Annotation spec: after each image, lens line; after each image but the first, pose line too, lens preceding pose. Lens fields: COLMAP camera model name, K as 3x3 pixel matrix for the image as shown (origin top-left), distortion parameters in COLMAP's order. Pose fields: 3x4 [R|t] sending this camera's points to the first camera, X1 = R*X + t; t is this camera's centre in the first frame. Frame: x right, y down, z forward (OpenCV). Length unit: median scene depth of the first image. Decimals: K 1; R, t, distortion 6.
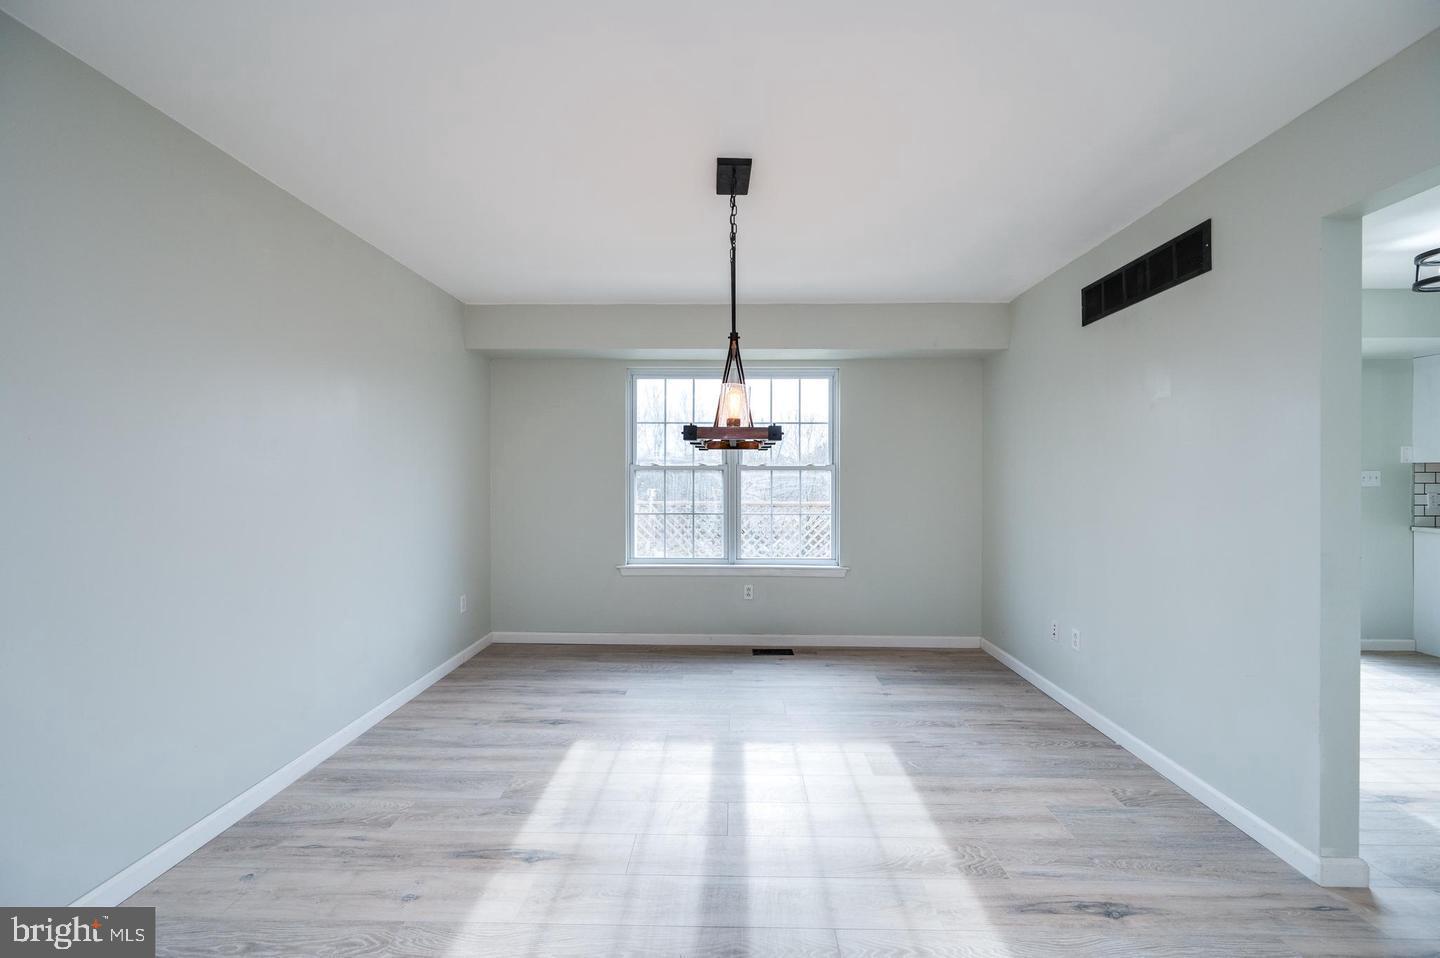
lens RADIAL K [[565.4, 0, 723.1], [0, 565.4, 476.6], [0, 0, 1]] dist [-0.001181, 0.000004]
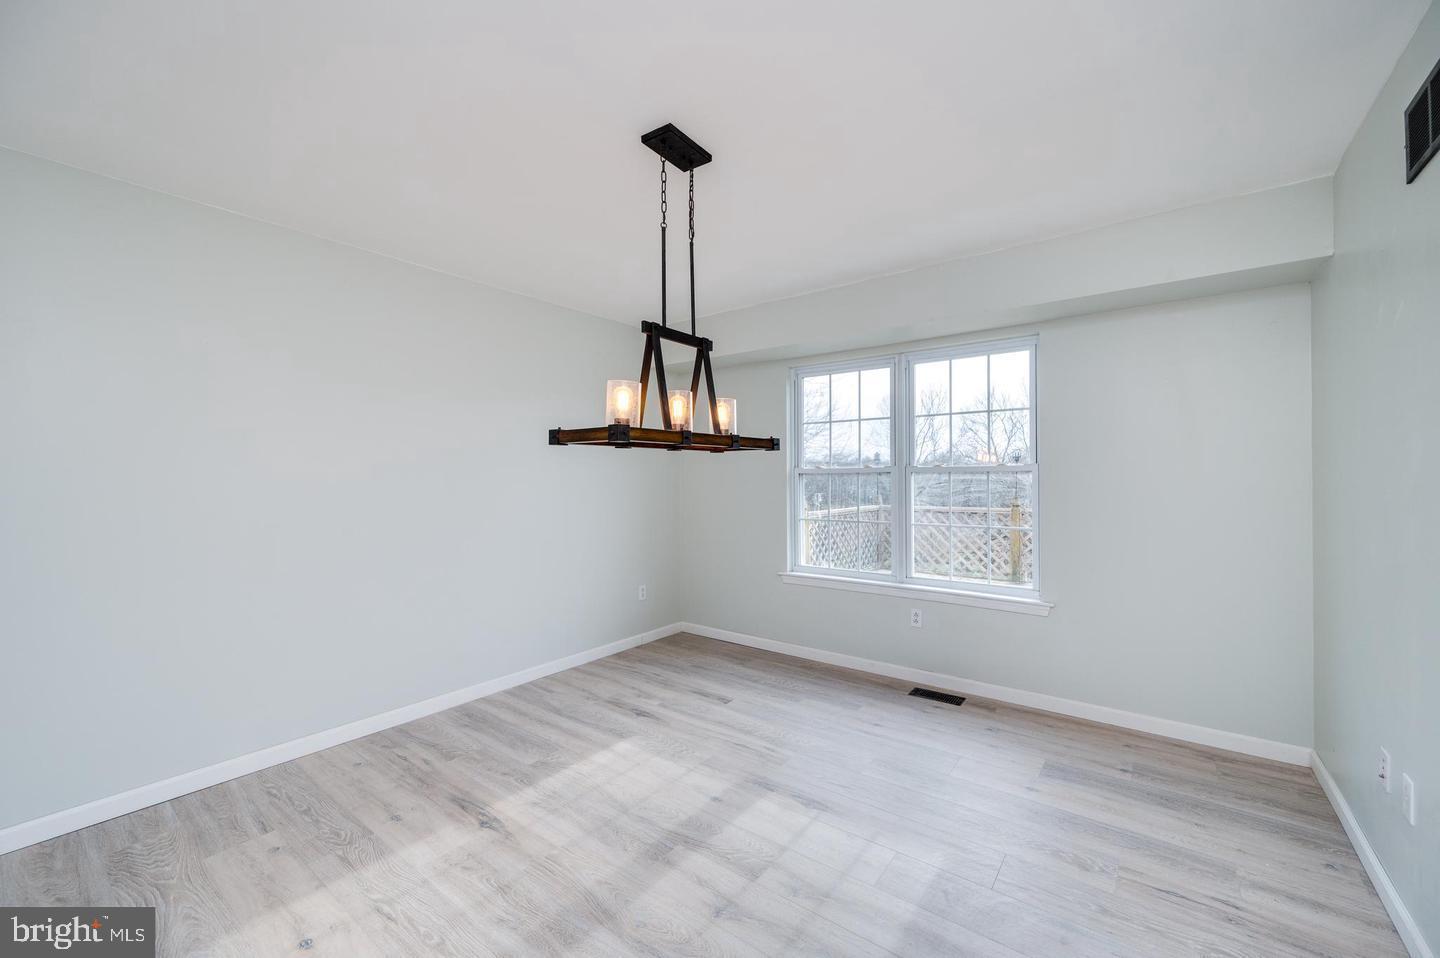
lens RADIAL K [[562.7, 0, 727.4], [0, 562.7, 474.2], [0, 0, 1]] dist [0.000834, 0.000047]
pose [[0.810908, -0.008204, -0.585116, 0.394538], [0.003846, 0.999955, -0.008691, -0.003386], [0.585161, 0.004797, 0.810903, 0.206416]]
